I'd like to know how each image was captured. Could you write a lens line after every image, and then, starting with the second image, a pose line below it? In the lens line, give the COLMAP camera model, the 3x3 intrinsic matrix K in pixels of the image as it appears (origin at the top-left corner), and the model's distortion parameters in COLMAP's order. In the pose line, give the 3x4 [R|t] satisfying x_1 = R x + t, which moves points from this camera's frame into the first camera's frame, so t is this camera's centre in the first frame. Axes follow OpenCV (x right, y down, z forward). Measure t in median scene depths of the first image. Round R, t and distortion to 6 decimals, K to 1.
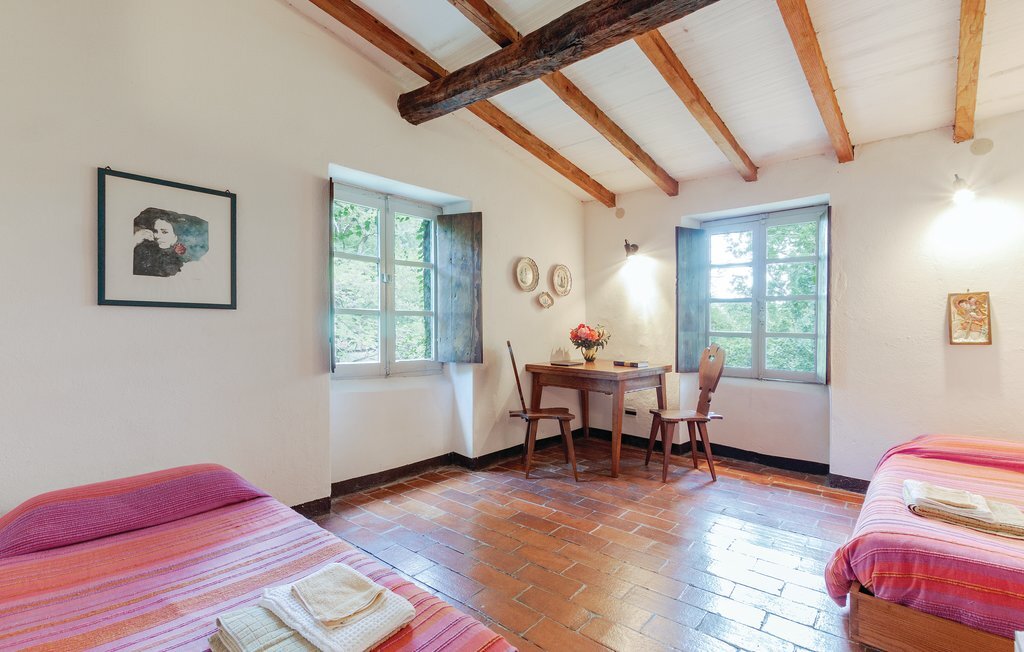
lens RADIAL K [[481.0, 0, 517.1], [0, 481.0, 320.6], [0, 0, 1]] dist [0.001756, -0.000702]
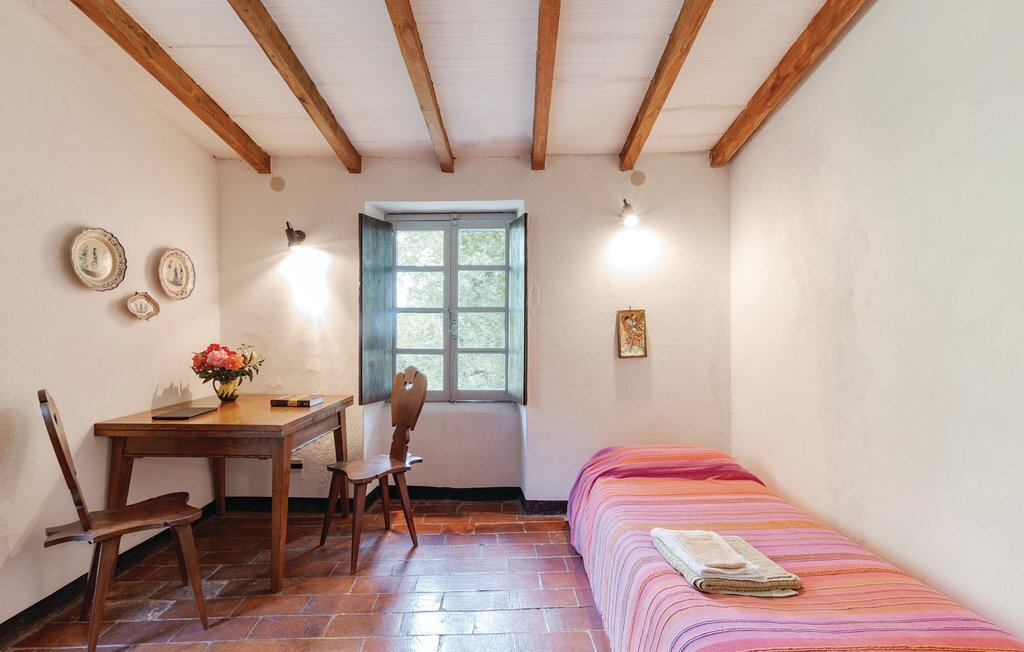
lens RADIAL K [[481.0, 0, 517.1], [0, 481.0, 320.6], [0, 0, 1]] dist [0.001756, -0.000702]
pose [[0.762221, 0.001842, 0.647314, 0.029648], [-0.000666, 0.999998, -0.002061, -0.025604], [-0.647316, 0.001140, 0.762221, 0.274396]]
